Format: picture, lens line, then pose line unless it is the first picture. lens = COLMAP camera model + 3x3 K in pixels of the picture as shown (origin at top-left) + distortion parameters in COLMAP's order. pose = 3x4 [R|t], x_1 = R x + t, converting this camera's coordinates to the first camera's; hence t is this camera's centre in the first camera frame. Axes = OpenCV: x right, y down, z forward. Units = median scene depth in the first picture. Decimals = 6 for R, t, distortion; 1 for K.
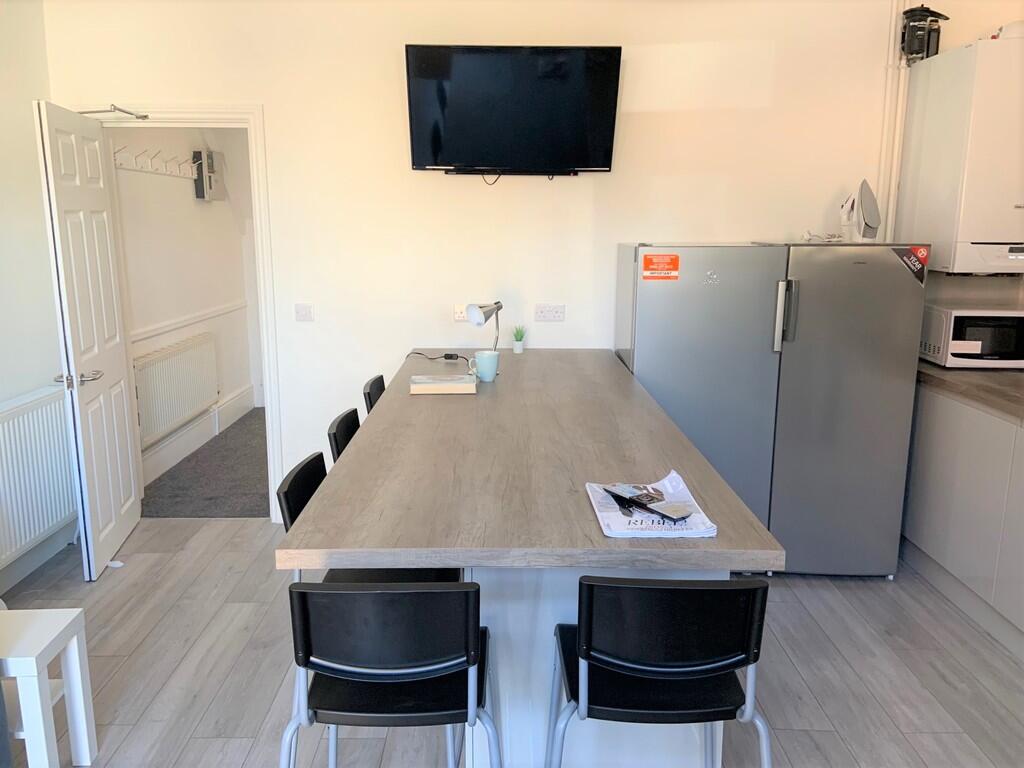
lens RADIAL K [[765.8, 0, 504.5], [0, 765.8, 381.6], [0, 0, 1]] dist [0.123194, -0.147237]
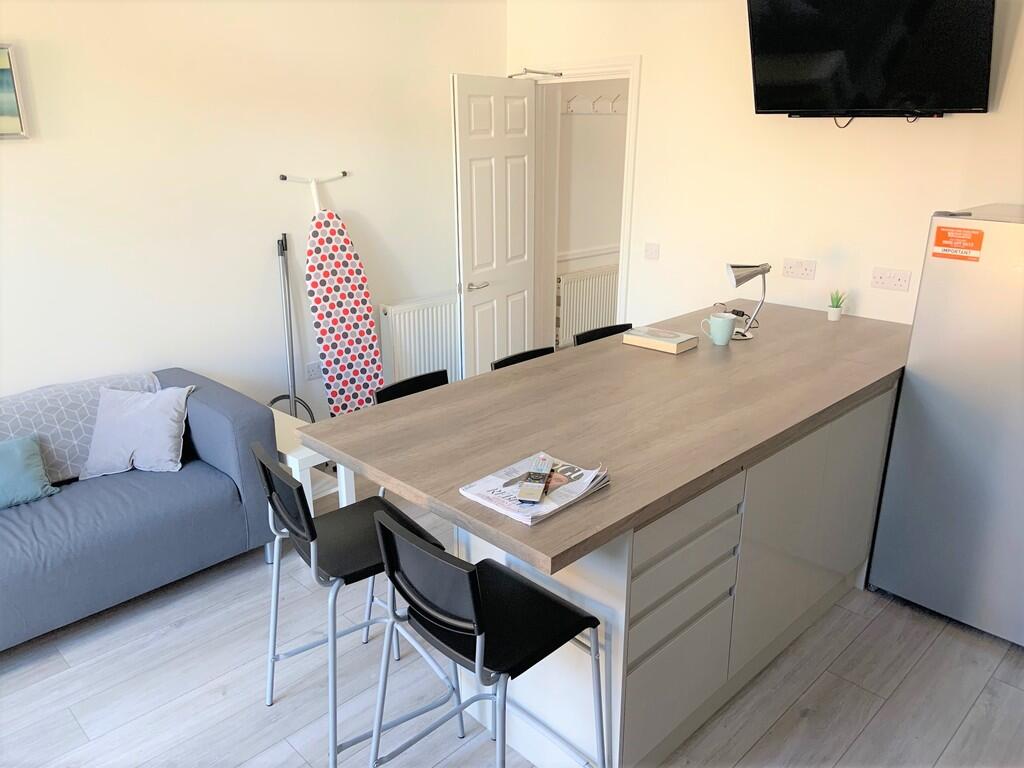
lens RADIAL K [[765.8, 0, 516.4], [0, 765.8, 363.4], [0, 0, 1]] dist [0.123194, -0.147237]
pose [[0.716793, 0.202680, -0.667179, 0.425471], [-0.142948, 0.979214, 0.143894, -0.077036], [0.682476, -0.007770, 0.730867, 0.100814]]
